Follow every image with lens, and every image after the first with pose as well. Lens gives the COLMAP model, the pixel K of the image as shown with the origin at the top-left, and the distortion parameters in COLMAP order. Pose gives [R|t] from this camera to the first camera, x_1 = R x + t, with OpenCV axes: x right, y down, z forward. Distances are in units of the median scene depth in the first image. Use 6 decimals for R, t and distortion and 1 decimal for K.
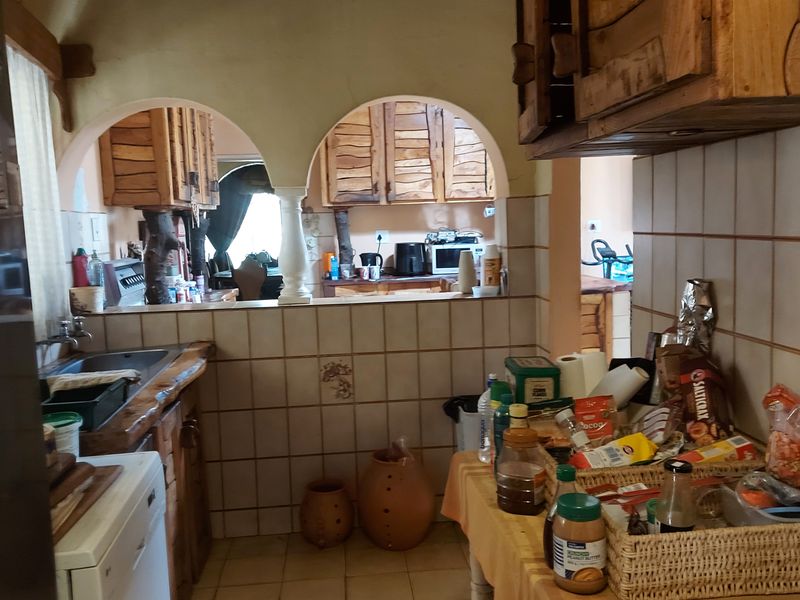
lens RADIAL K [[750.4, 0, 399.6], [0, 750.4, 301.8], [0, 0, 1]] dist [0.072937, 0.000000]
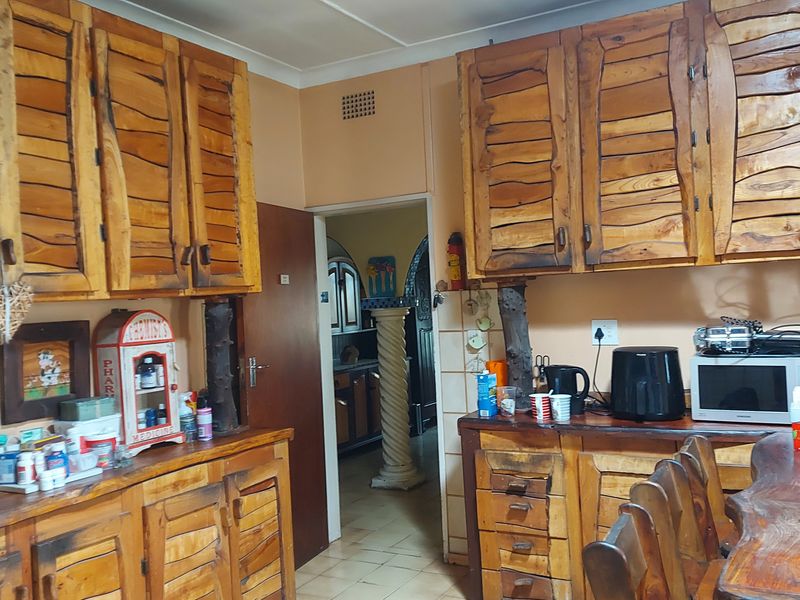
lens RADIAL K [[750.4, 0, 400.6], [0, 750.4, 297.9], [0, 0, 1]] dist [0.072937, 0.000000]
pose [[0.810934, -0.004837, -0.585117, 0.174199], [-0.037579, 0.997471, -0.060329, -0.077968], [0.583929, 0.070911, 0.808702, 0.528919]]
